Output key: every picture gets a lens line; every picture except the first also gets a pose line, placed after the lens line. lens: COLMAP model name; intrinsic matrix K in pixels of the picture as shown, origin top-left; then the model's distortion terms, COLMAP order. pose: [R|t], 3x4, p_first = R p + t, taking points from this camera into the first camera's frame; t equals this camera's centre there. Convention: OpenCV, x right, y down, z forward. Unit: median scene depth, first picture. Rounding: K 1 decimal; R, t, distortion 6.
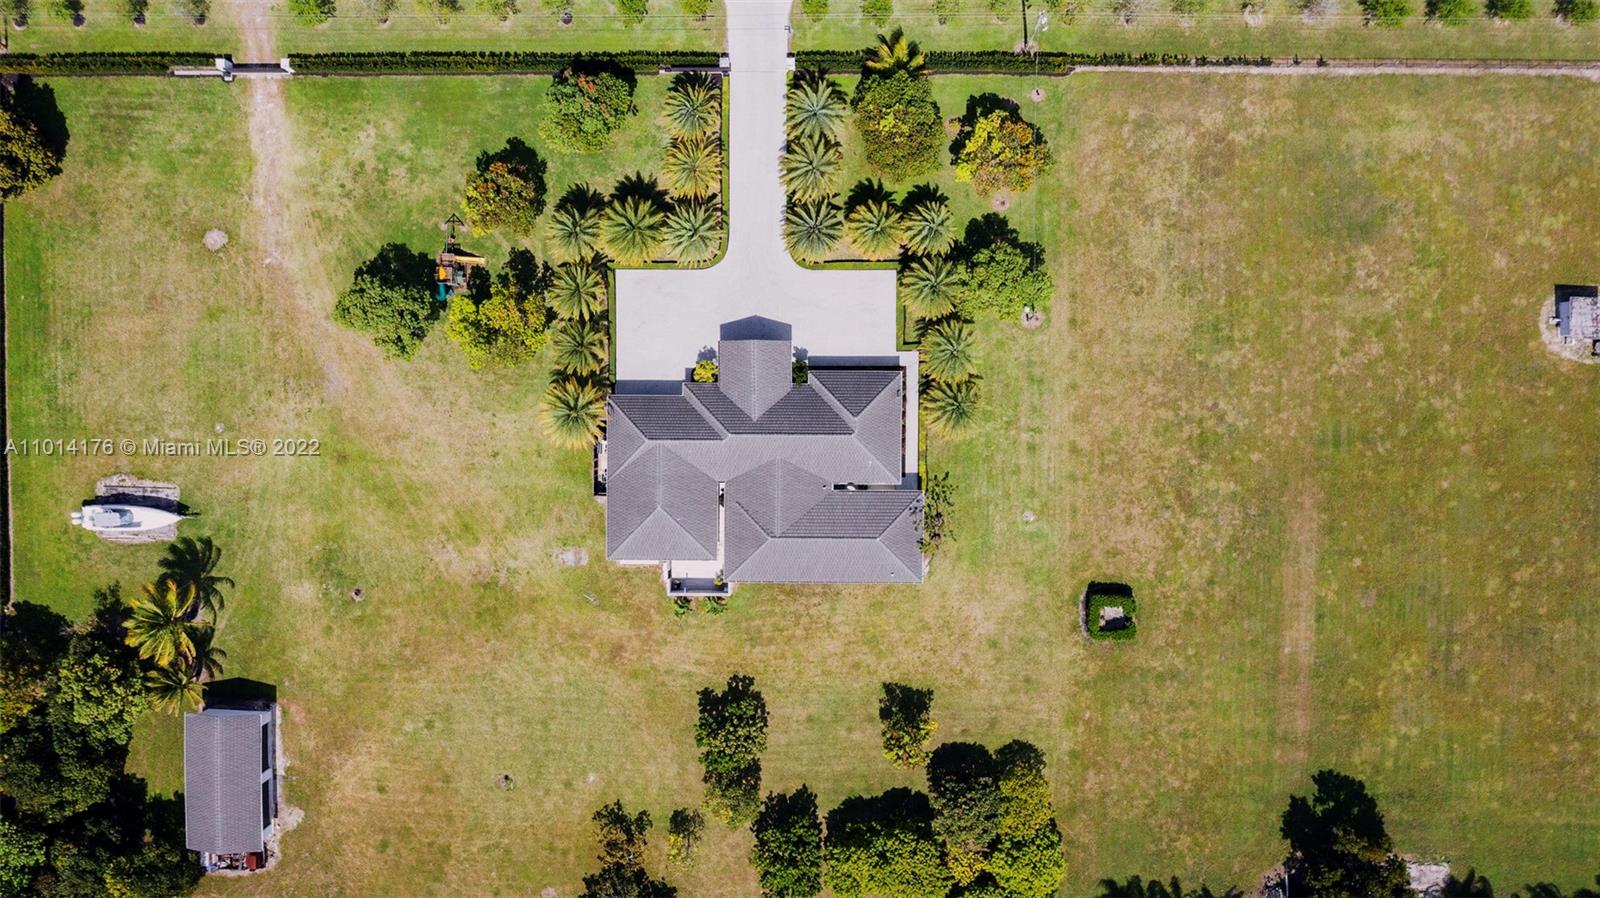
lens RADIAL K [[1323.4, 0, 800.0], [0, 1323.4, 449.0], [0, 0, 1]] dist [-0.003138, 0.005655]
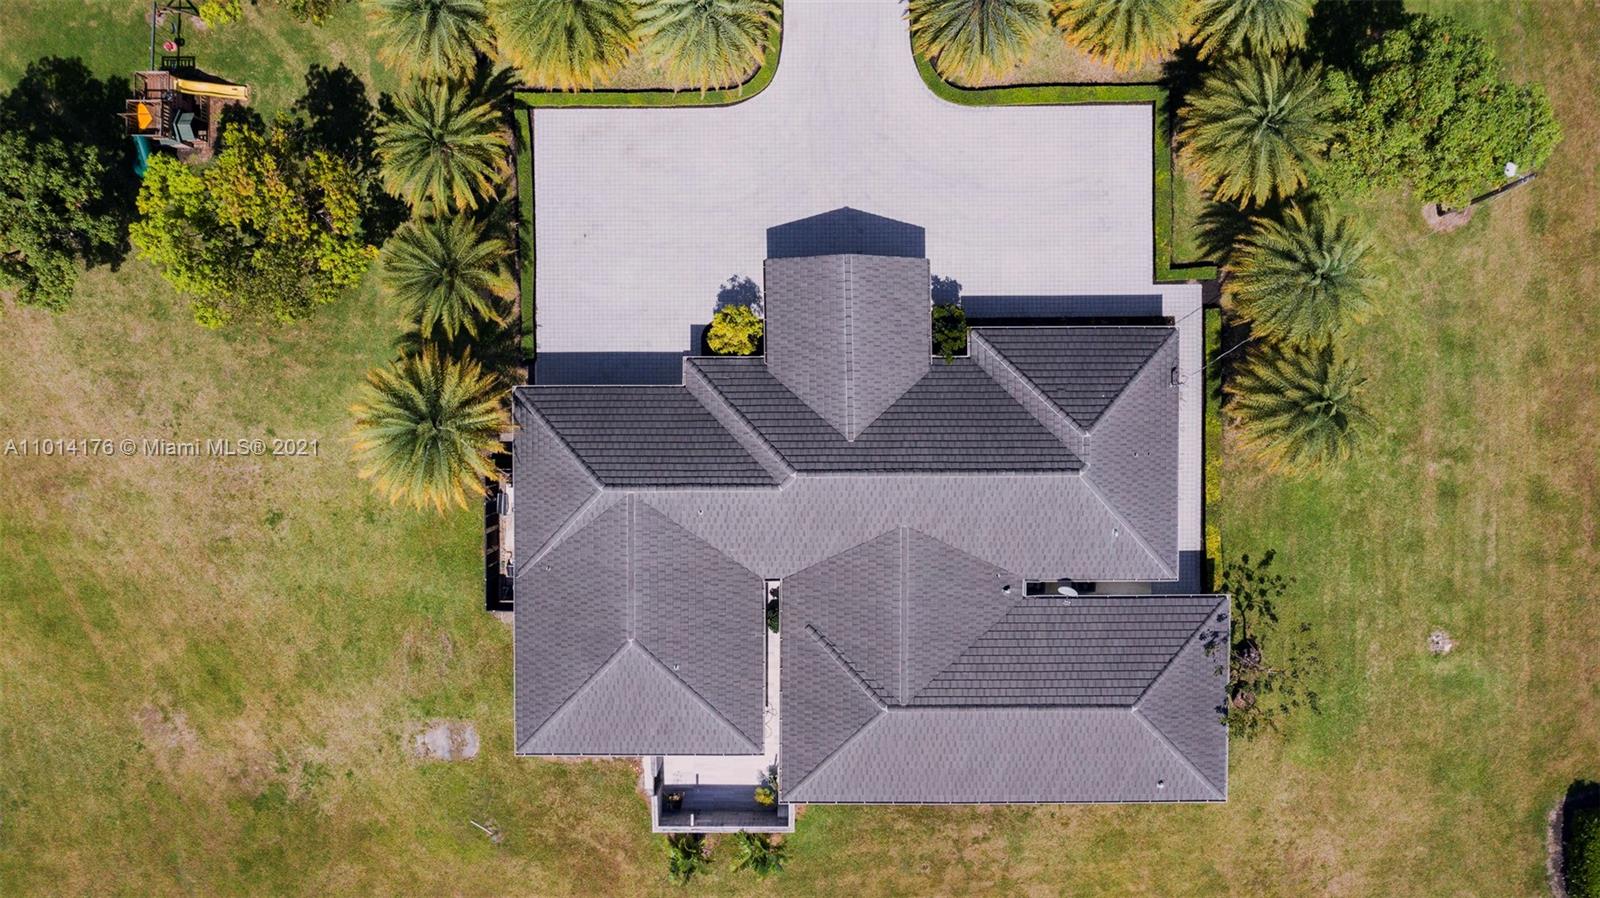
lens RADIAL K [[1302.6, 0, 803.1], [0, 1302.6, 407.3], [0, 0, 1]] dist [-0.004669, -0.002102]
pose [[0.999958, -0.008597, 0.003035, -0.049009], [0.008675, 0.999602, -0.026828, -0.020389], [-0.002803, 0.026853, 0.999635, 0.551138]]
